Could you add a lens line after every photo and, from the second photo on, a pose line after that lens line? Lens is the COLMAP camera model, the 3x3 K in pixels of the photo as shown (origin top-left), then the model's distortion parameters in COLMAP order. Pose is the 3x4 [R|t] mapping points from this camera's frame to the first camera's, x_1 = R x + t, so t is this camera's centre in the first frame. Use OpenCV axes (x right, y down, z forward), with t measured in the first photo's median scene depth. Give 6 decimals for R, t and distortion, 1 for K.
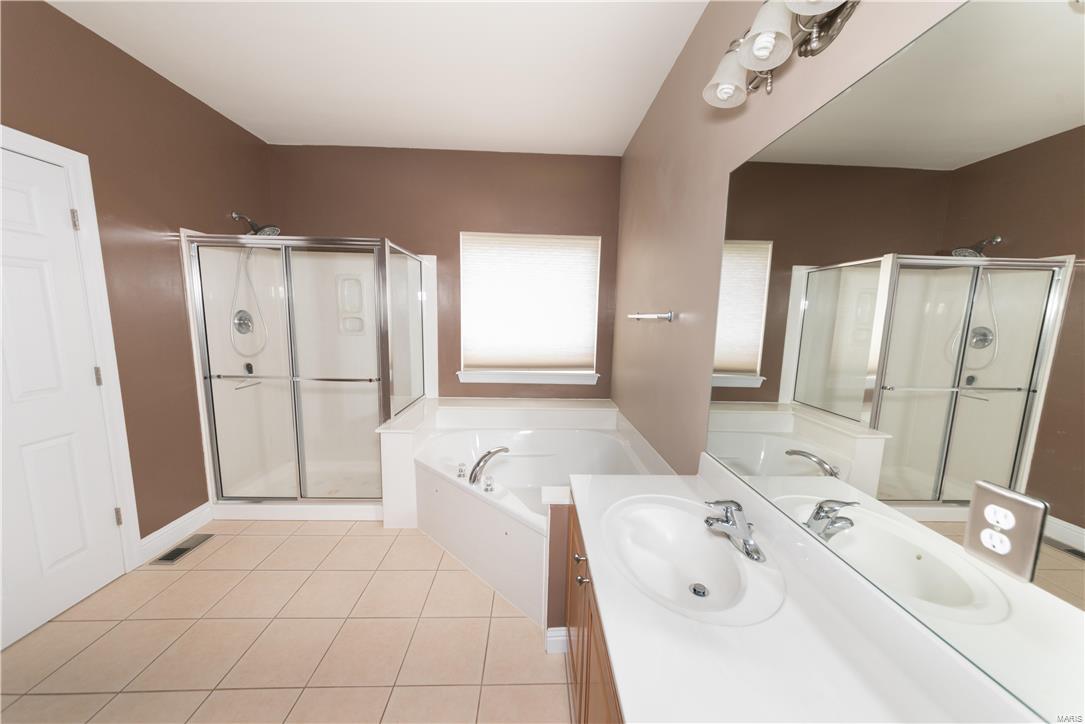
lens RADIAL K [[376.8, 0, 547.4], [0, 376.8, 367.6], [0, 0, 1]] dist [-0.003892, -0.000163]
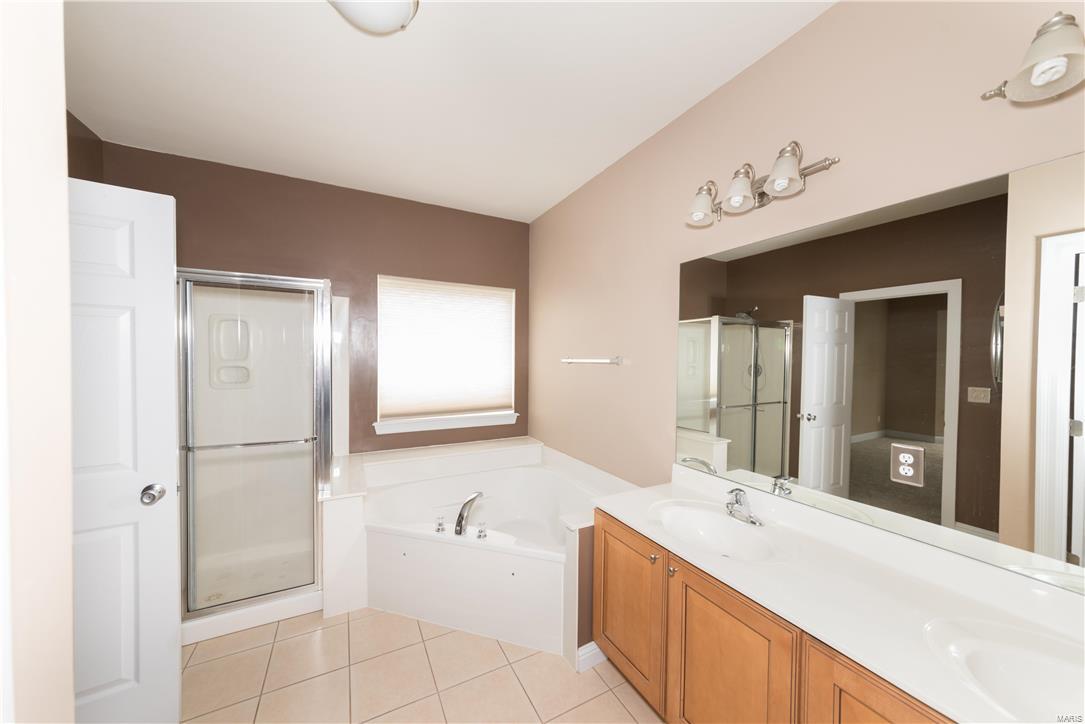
lens RADIAL K [[376.8, 0, 547.4], [0, 376.8, 367.6], [0, 0, 1]] dist [-0.003892, -0.000163]
pose [[0.898619, -0.024282, 0.438056, -0.315509], [0.071156, 0.993314, -0.090908, -0.011699], [-0.432920, 0.112862, 0.894339, -0.012932]]
